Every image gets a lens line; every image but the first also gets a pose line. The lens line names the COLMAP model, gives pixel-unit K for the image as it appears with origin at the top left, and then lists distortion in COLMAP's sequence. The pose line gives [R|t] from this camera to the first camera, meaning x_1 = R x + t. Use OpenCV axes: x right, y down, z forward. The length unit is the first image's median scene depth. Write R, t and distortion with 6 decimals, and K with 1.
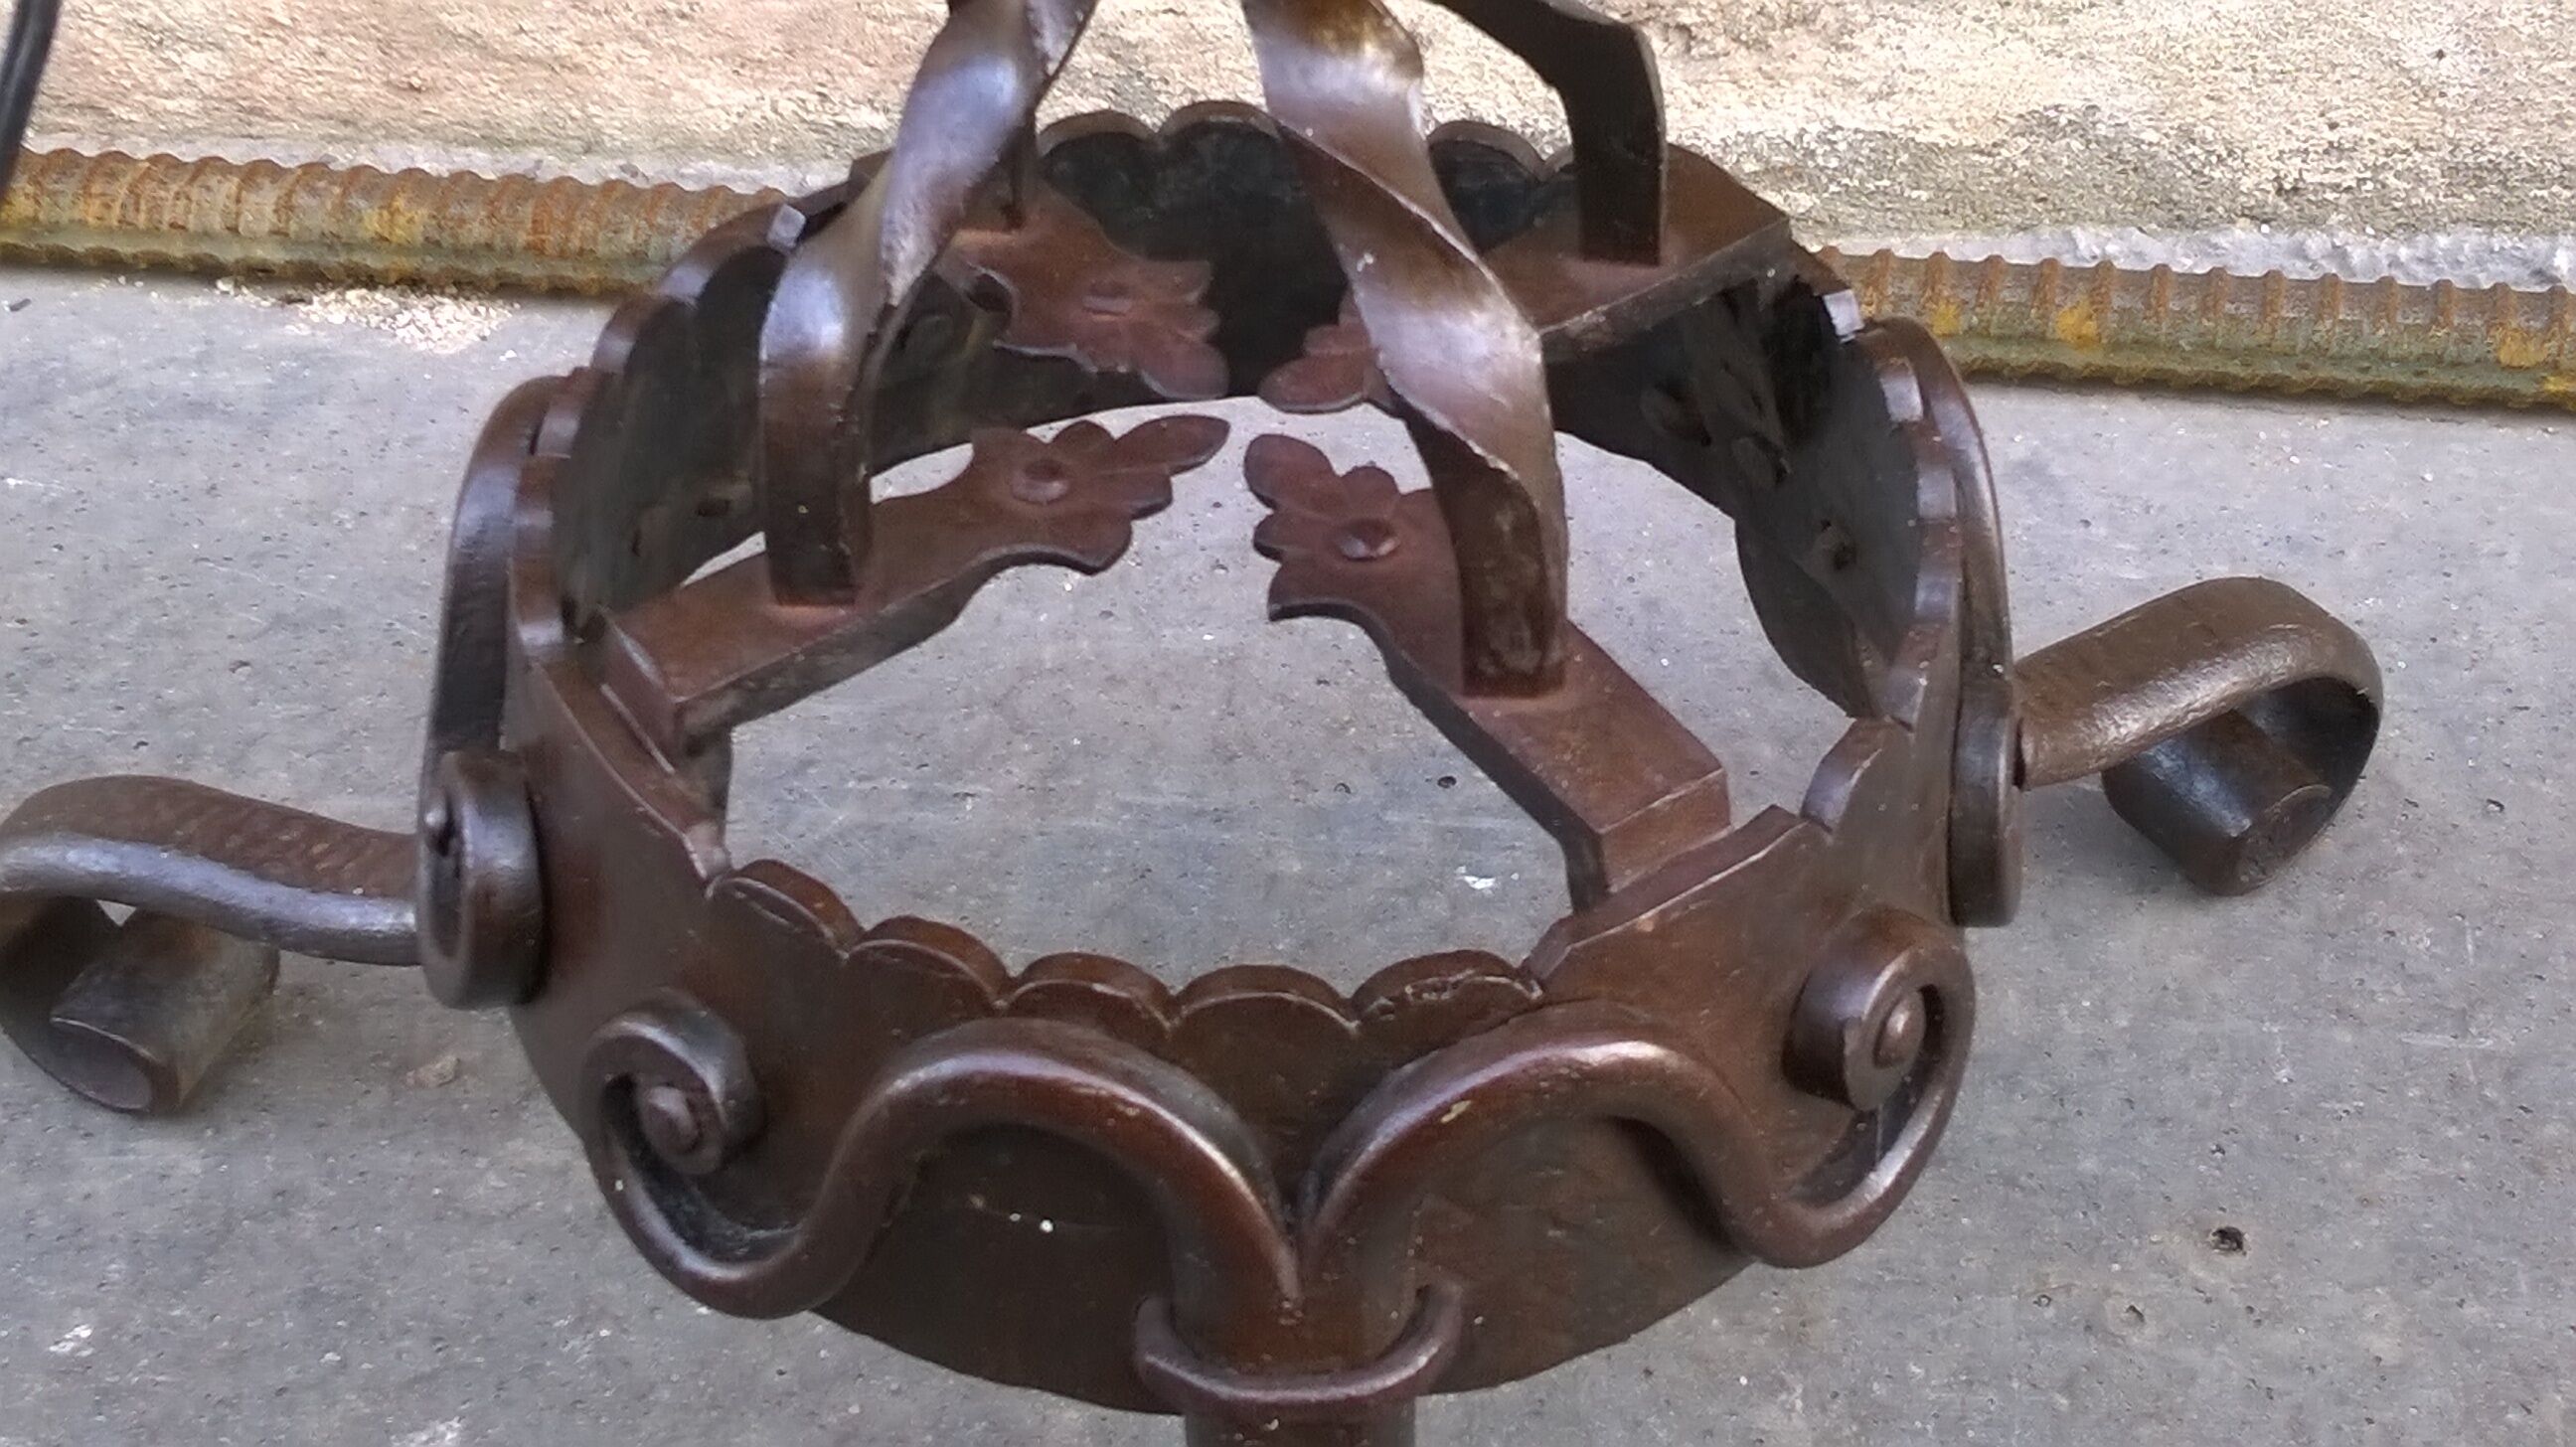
lens RADIAL K [[3693.2, 0, 1358.4], [0, 3693.2, 722.5], [0, 0, 1]] dist [0.063316, -0.145493]
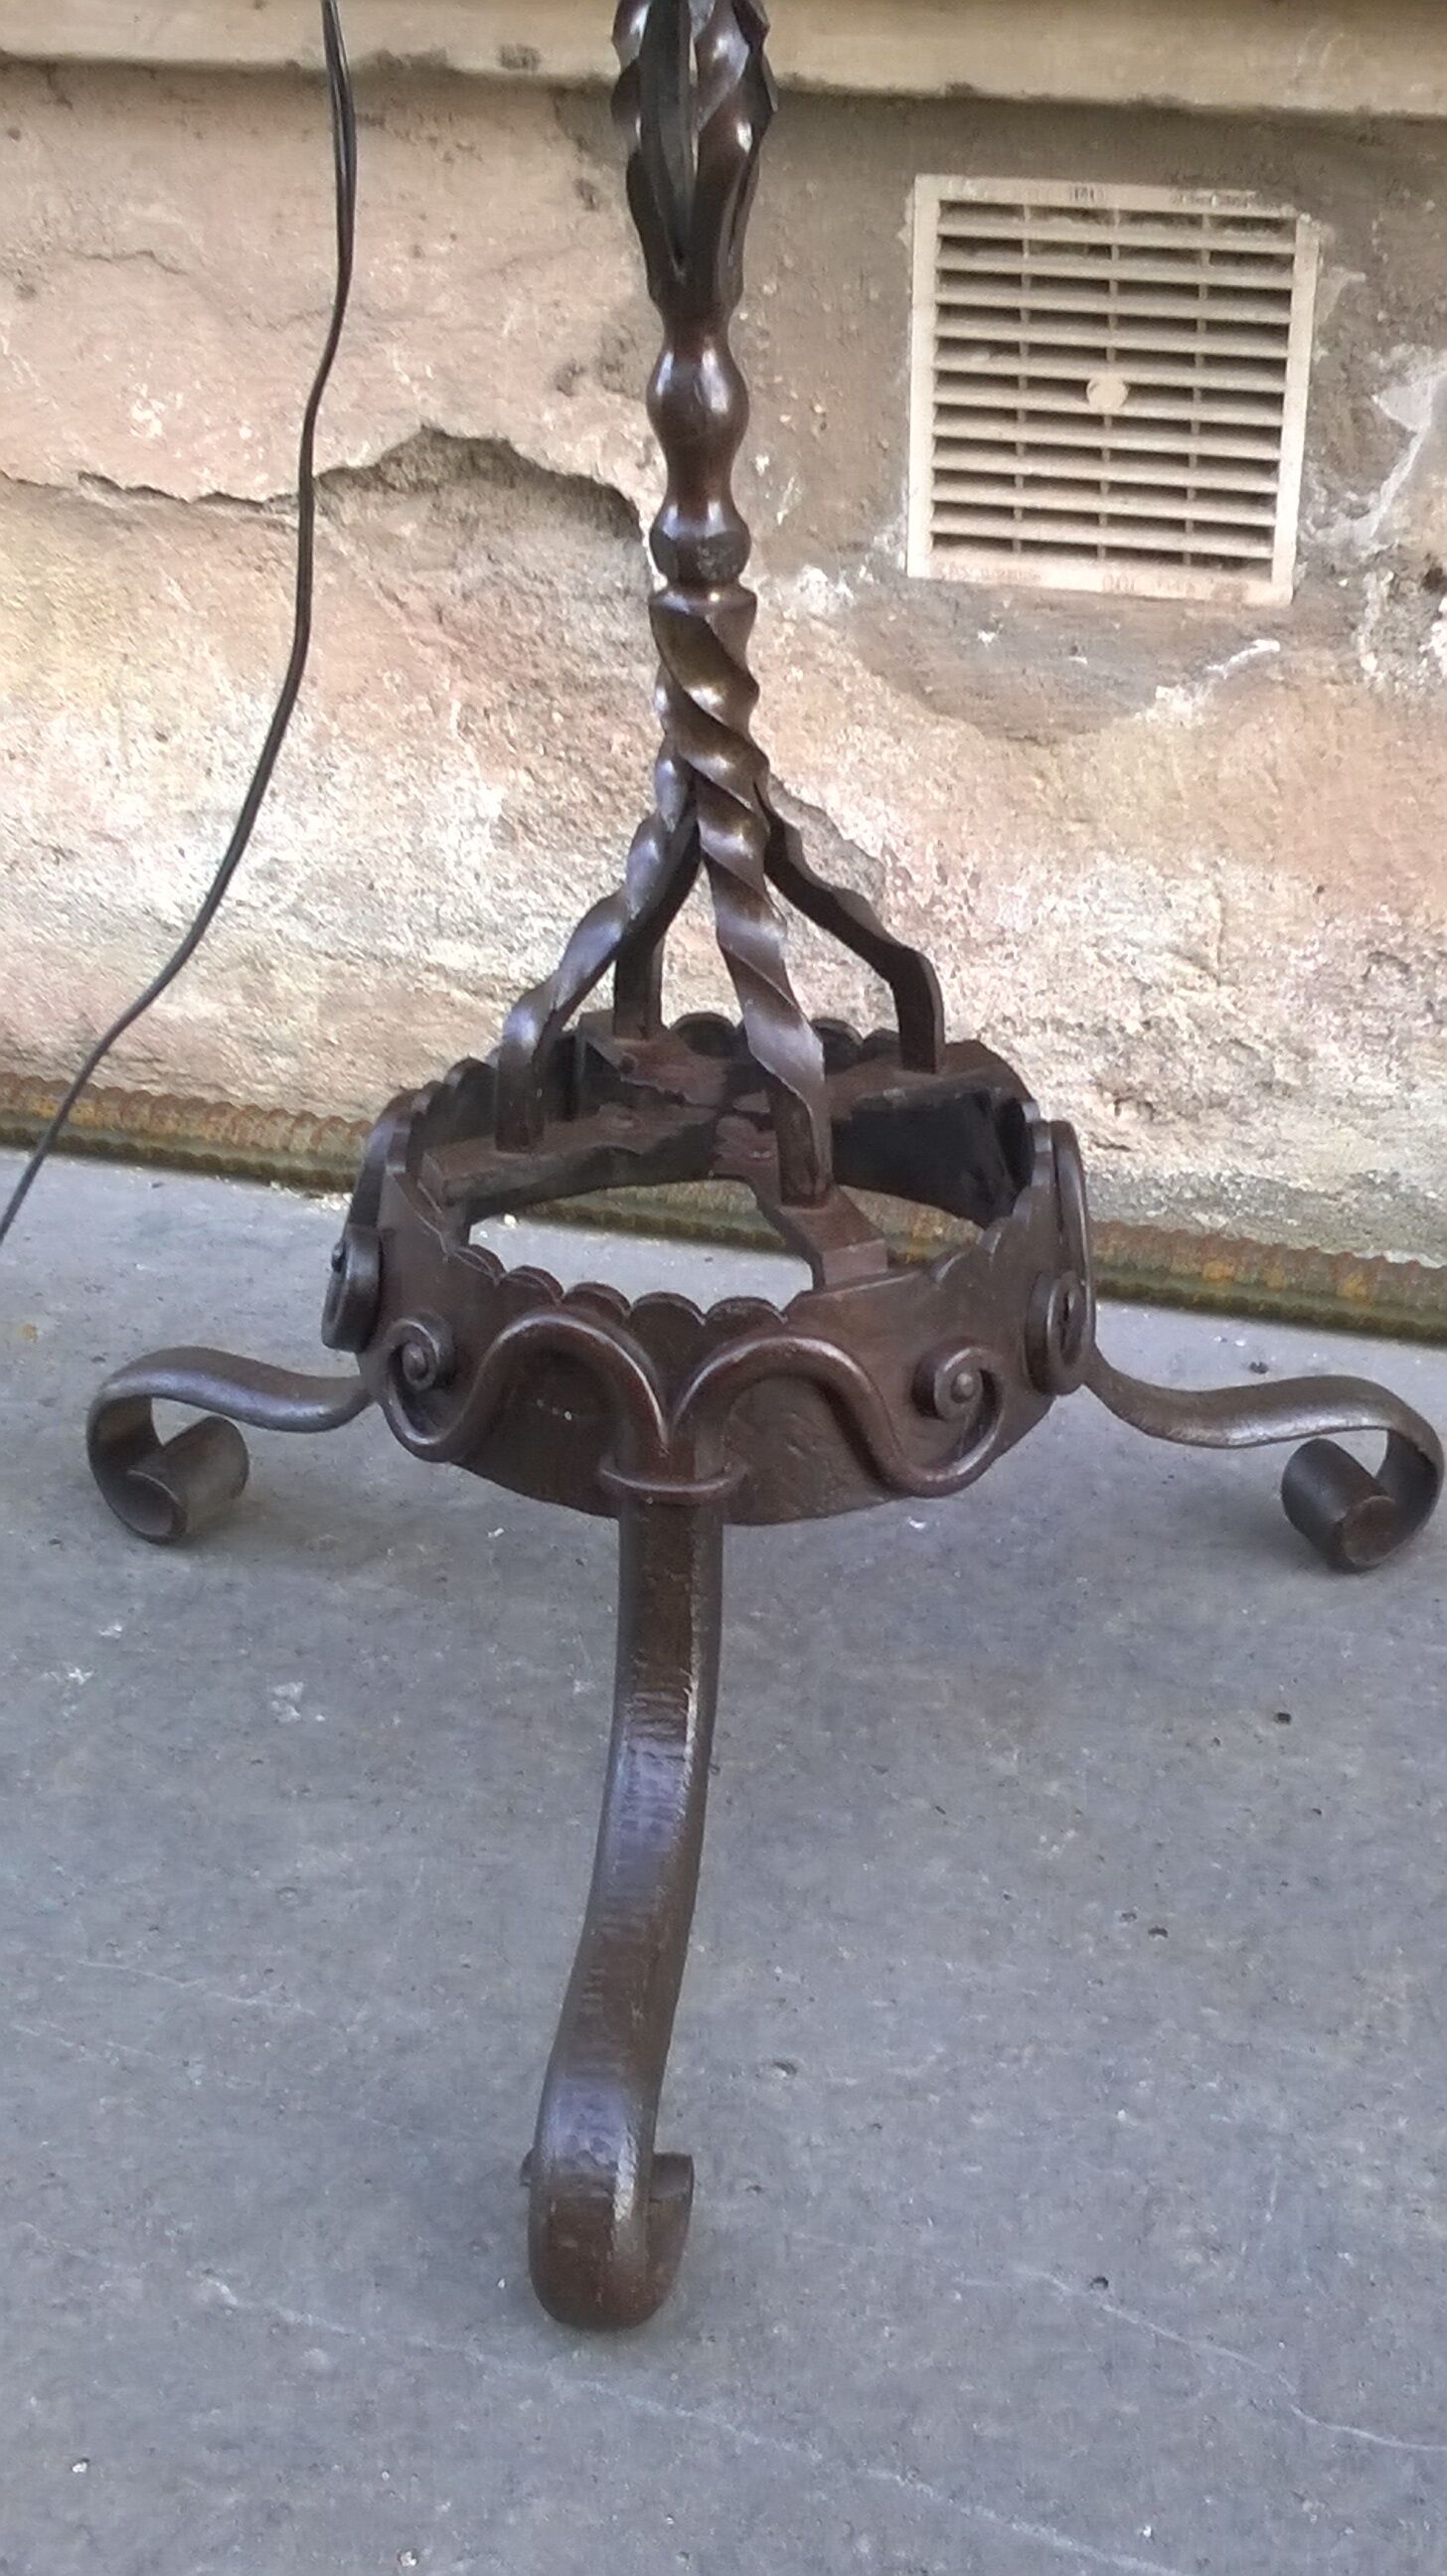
lens RADIAL K [[3693.2, 0, 723.5], [0, 3693.2, 1288.0], [0, 0, 1]] dist [0.063316, -0.145493]
pose [[0.979431, 0.096469, -0.177223, 0.204402], [-0.133829, 0.967899, -0.212746, 0.269637], [0.151011, 0.232088, 0.960901, -0.595710]]
